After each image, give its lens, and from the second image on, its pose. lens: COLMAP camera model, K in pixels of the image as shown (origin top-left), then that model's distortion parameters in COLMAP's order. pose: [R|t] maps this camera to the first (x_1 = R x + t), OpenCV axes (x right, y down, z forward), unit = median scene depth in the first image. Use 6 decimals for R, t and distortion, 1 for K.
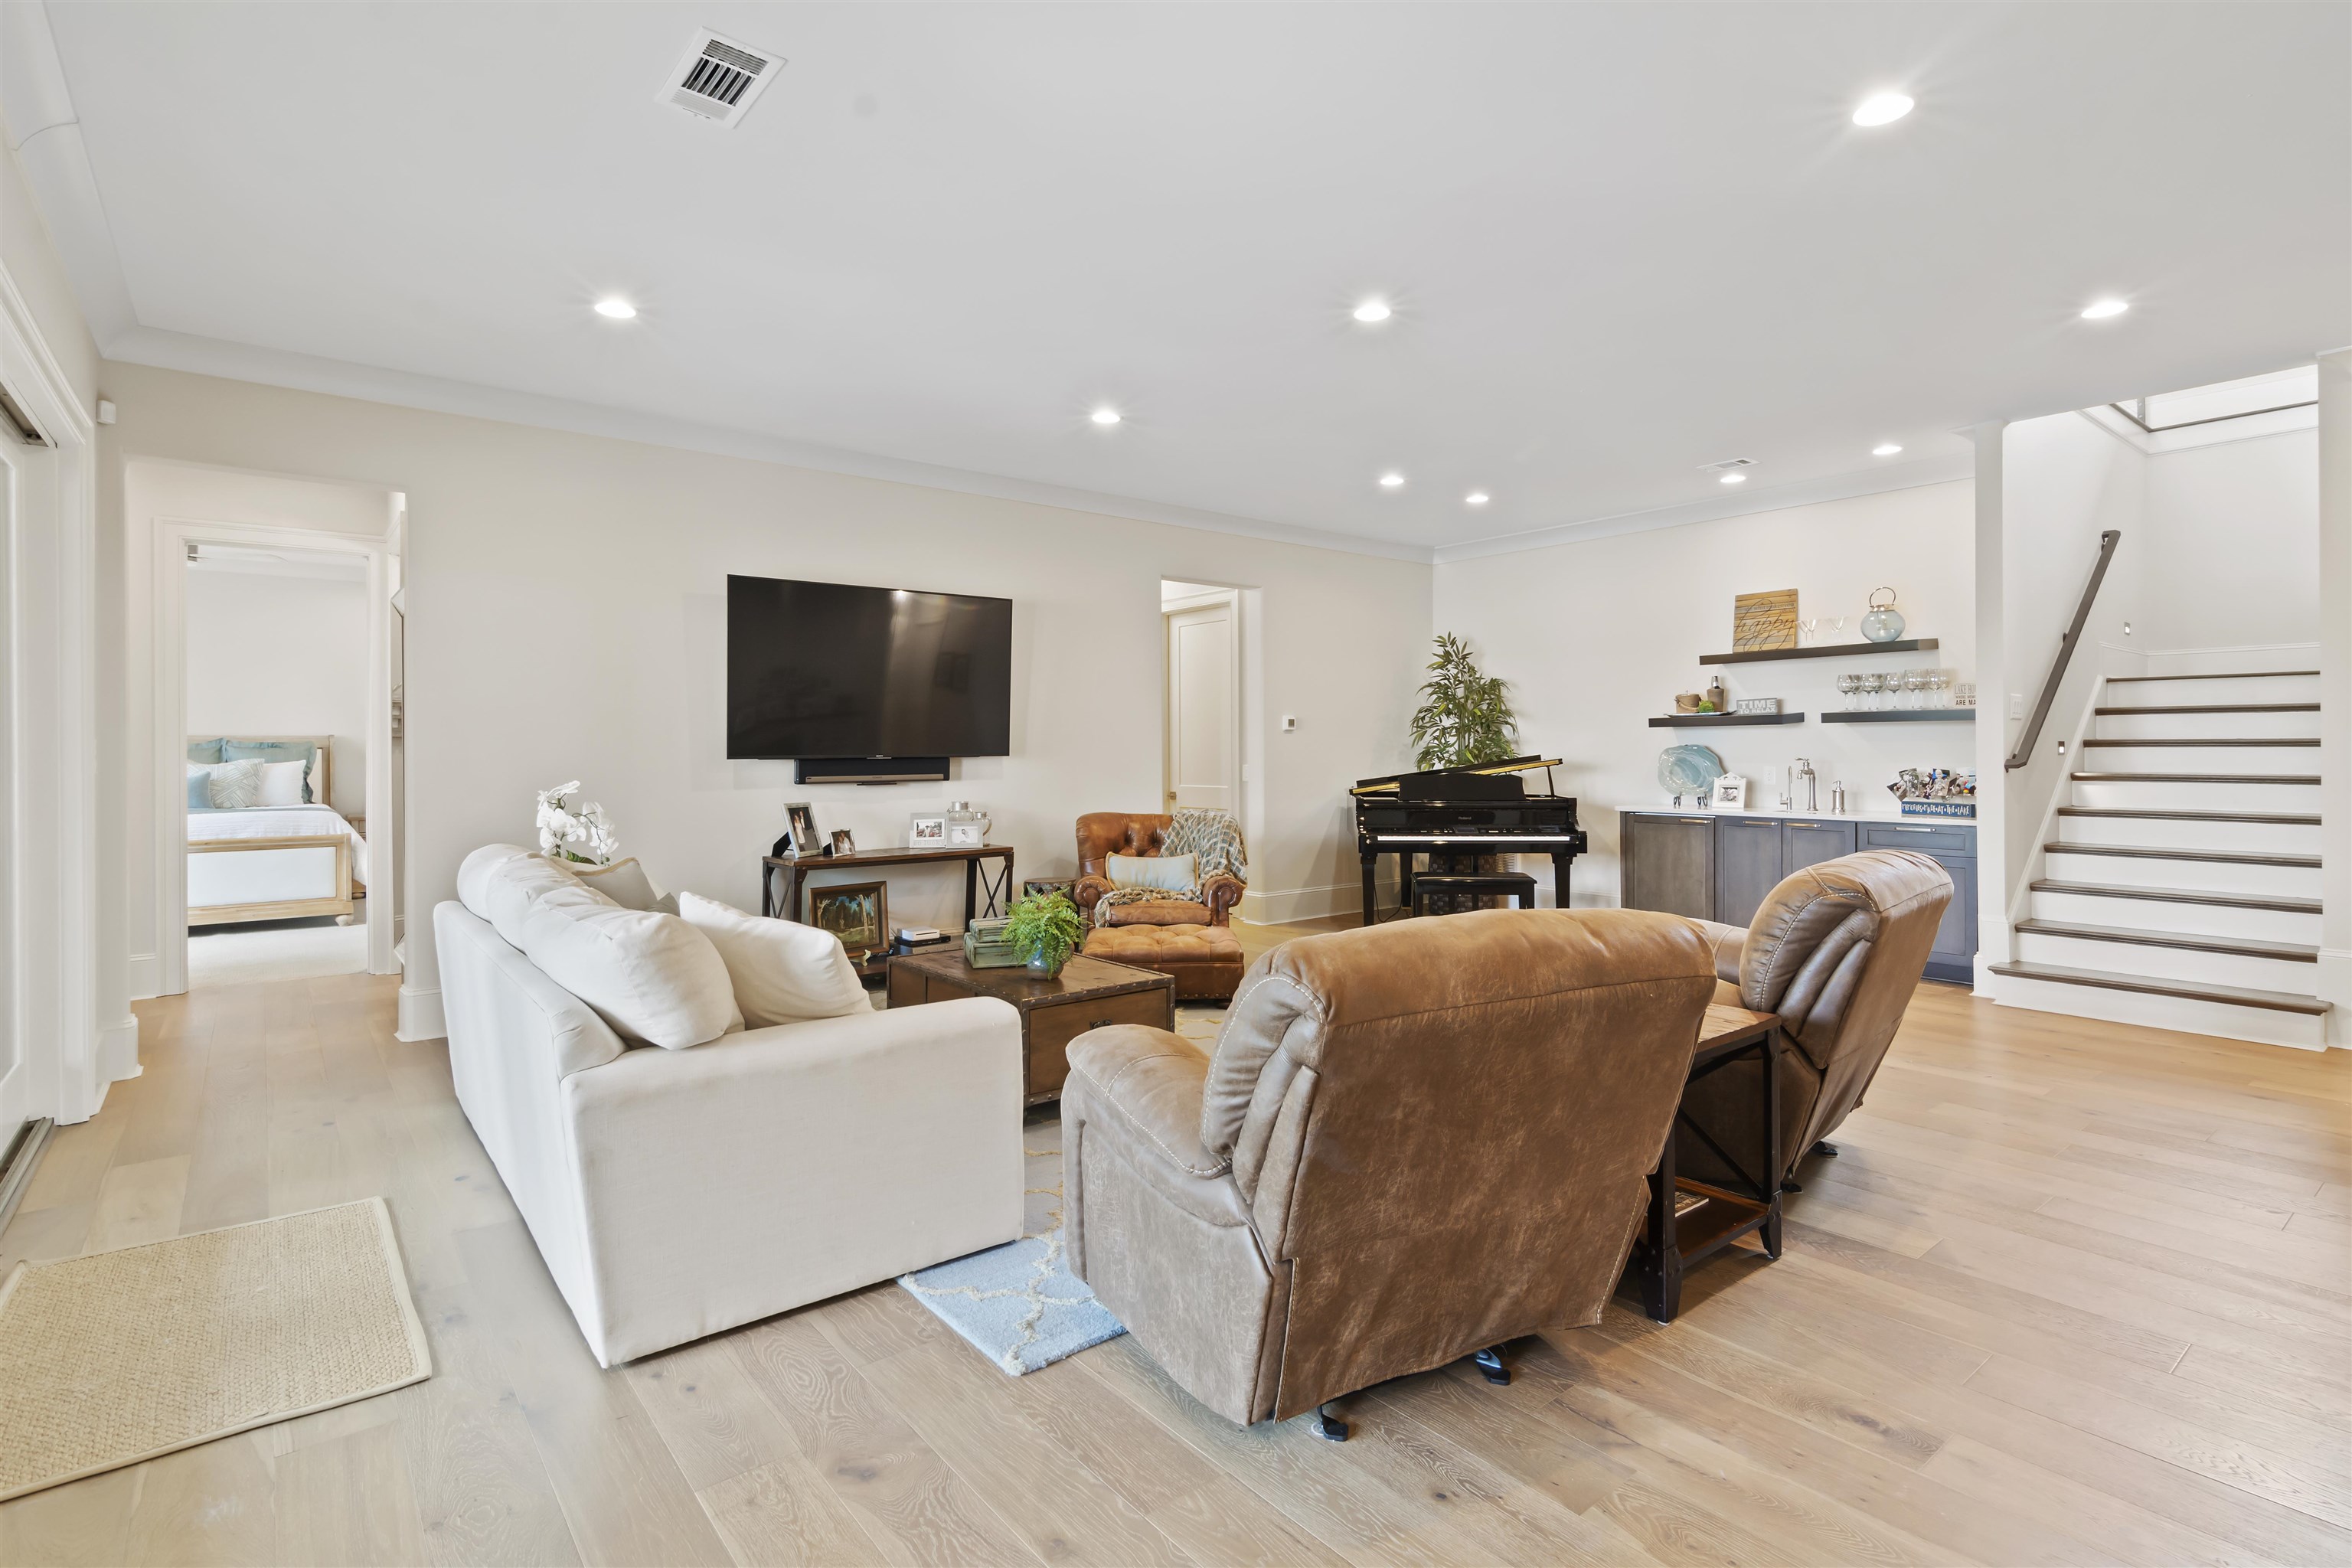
lens RADIAL K [[1151.0, 0, 1184.3], [0, 1151.0, 776.1], [0, 0, 1]] dist [0.001717, 0.000586]
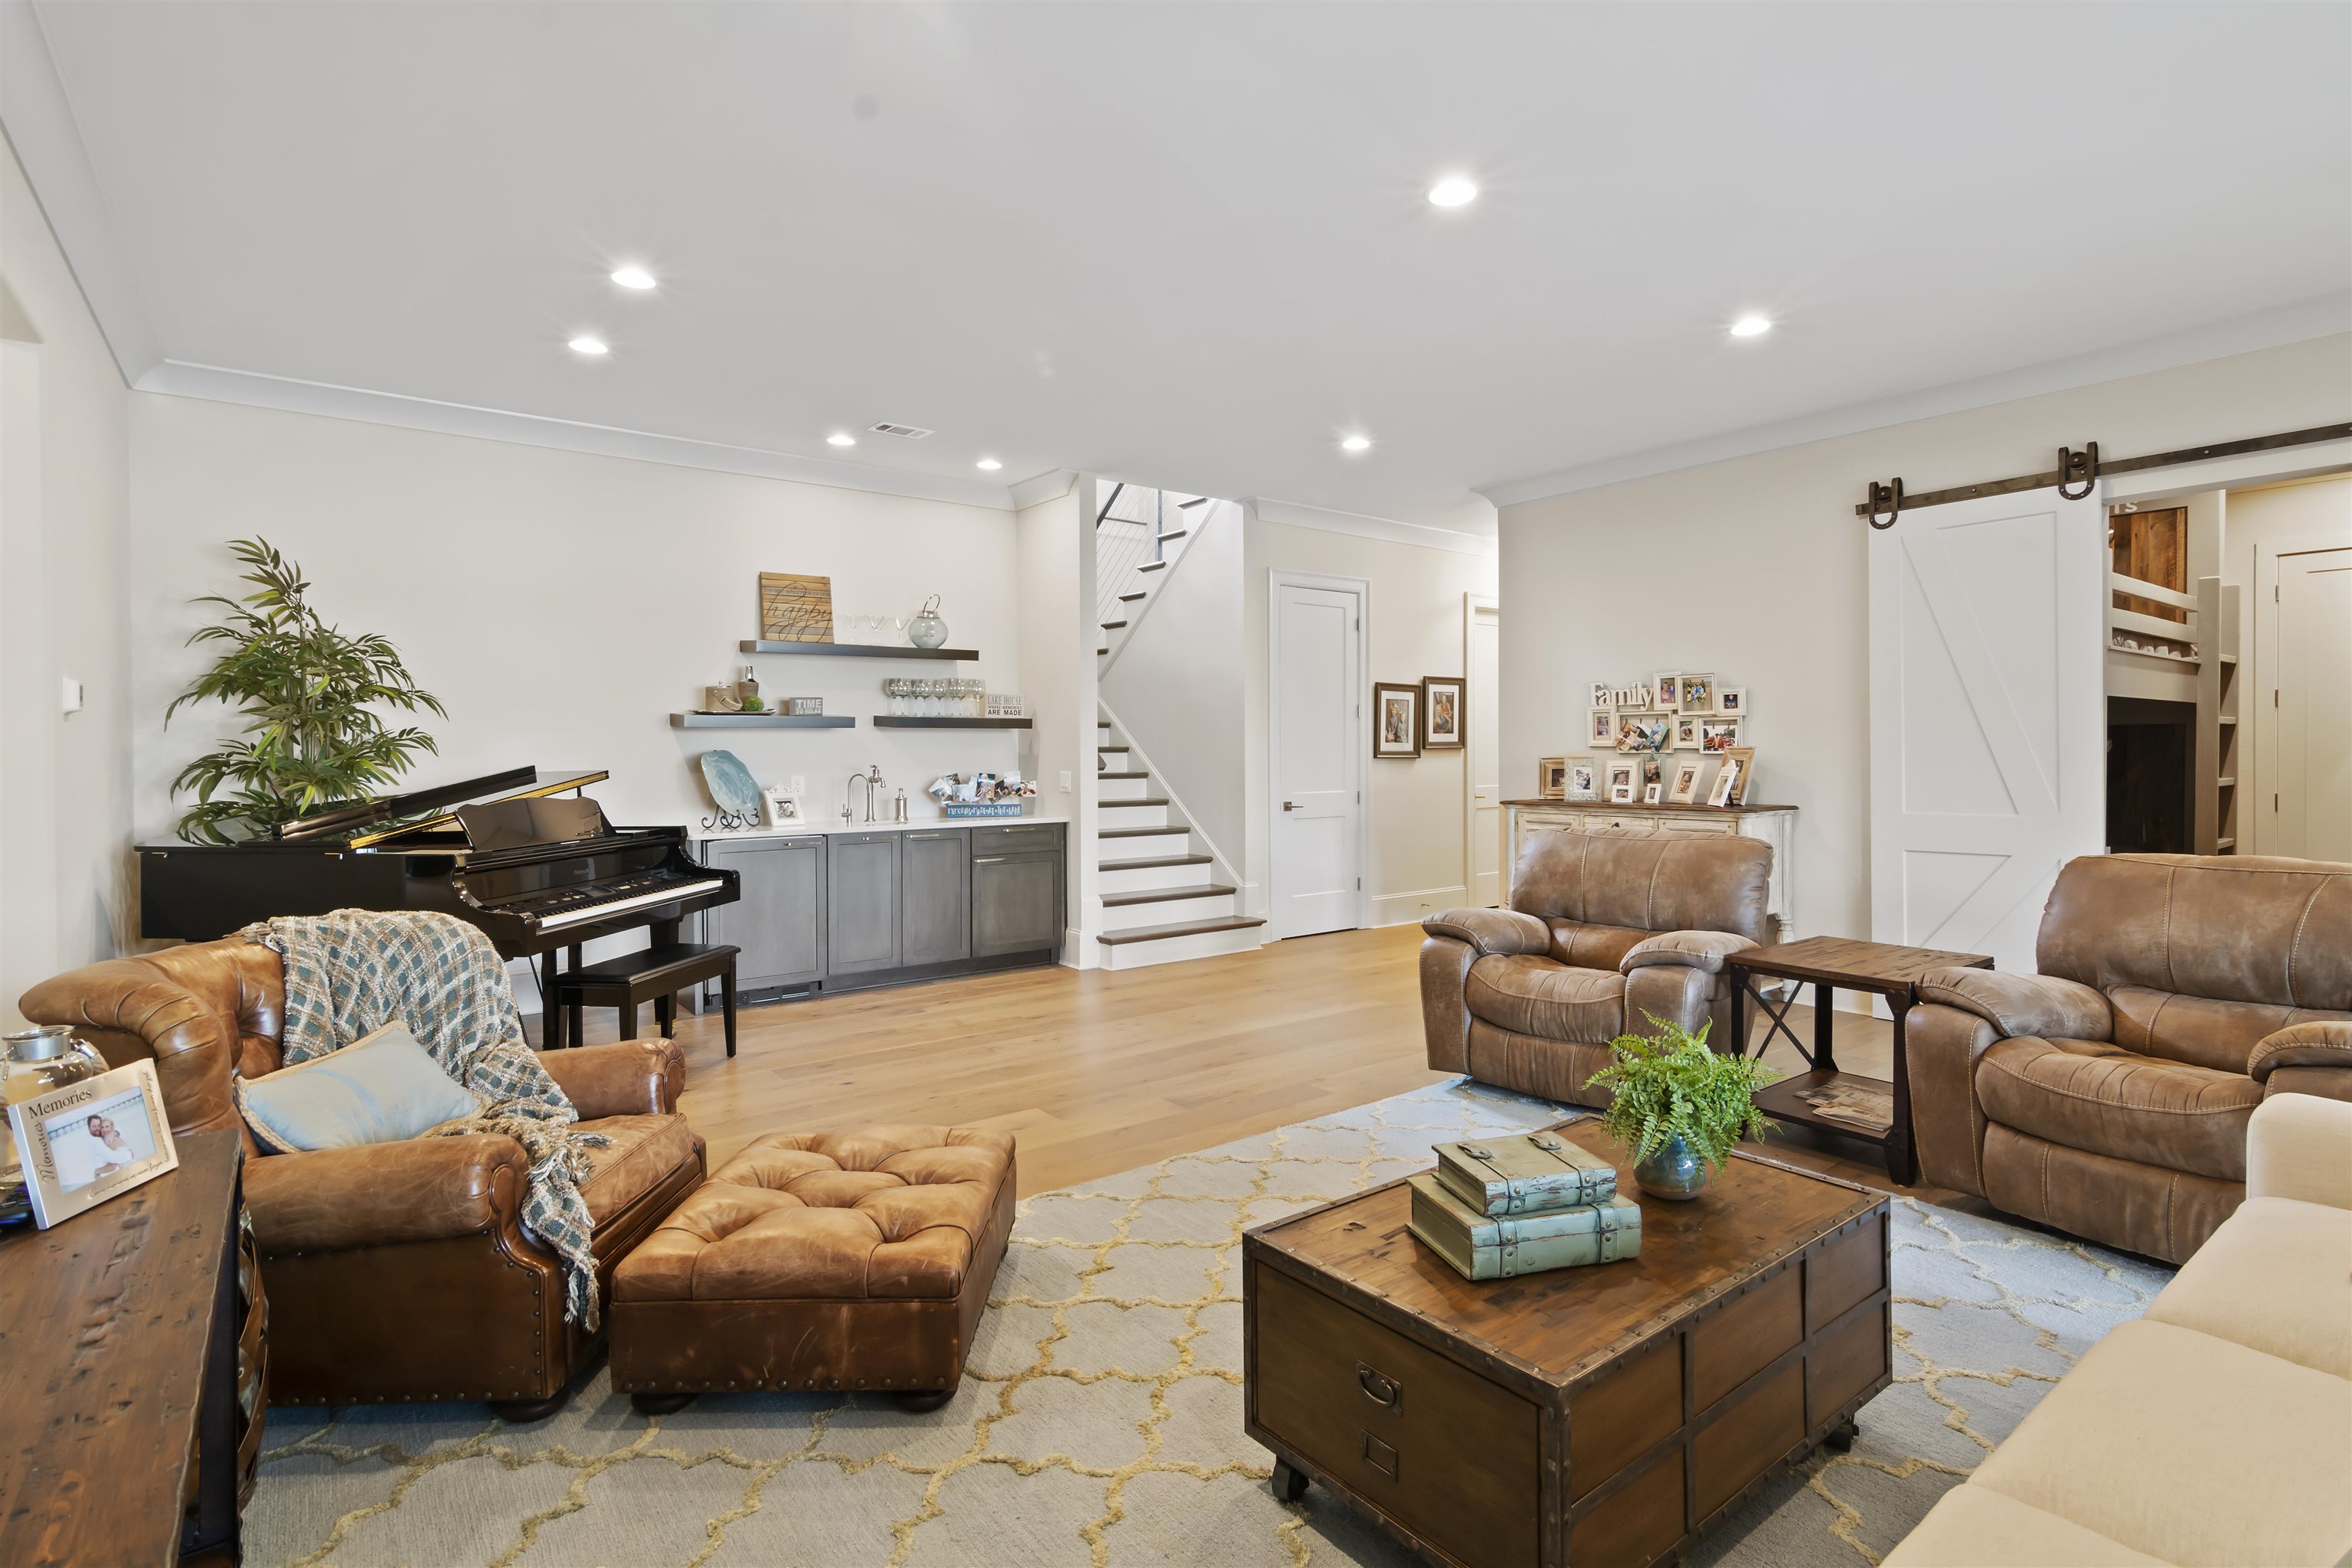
lens RADIAL K [[1151.0, 0, 1184.3], [0, 1151.0, 776.1], [0, 0, 1]] dist [0.001717, 0.000586]
pose [[0.013925, -0.015774, 0.999779, -0.371982], [0.034815, 0.999277, 0.015281, -0.012167], [-0.999297, 0.034594, 0.014464, 0.731996]]
